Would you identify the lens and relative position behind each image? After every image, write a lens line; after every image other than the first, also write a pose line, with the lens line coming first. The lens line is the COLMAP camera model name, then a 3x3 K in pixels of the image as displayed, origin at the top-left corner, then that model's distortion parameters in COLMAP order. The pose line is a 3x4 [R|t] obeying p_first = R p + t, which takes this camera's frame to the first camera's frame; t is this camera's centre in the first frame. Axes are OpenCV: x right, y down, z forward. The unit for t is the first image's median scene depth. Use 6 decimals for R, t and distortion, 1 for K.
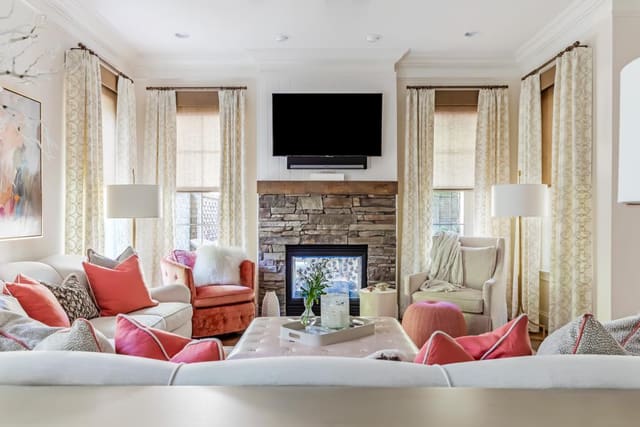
lens RADIAL K [[491.0, 0, 320.0], [0, 491.0, 213.5], [0, 0, 1]] dist [0.002894, 0.001337]
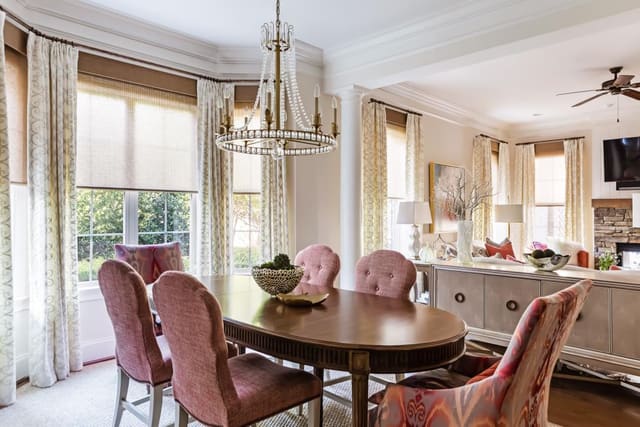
lens RADIAL K [[431.7, 0, 320.1], [0, 431.7, 207.0], [0, 0, 1]] dist [0.001136, 0.001252]
pose [[0.722920, -0.006324, -0.690902, 0.182636], [-0.005783, 0.999868, -0.015203, -0.016624], [0.690907, 0.014986, 0.722788, -0.528738]]
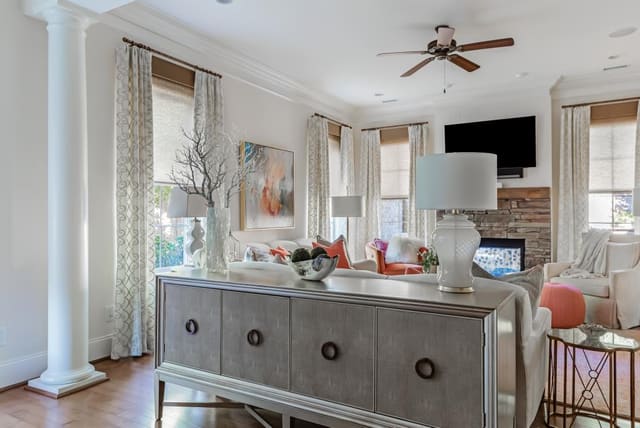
lens RADIAL K [[437.5, 0, 320.0], [0, 437.5, 214.0], [0, 0, 1]] dist [0.022566, 0.002446]
pose [[0.865486, -0.003333, -0.500922, 0.206416], [0.003072, 0.999994, -0.001345, 0.000701], [0.500924, -0.000375, 0.865491, -0.215500]]
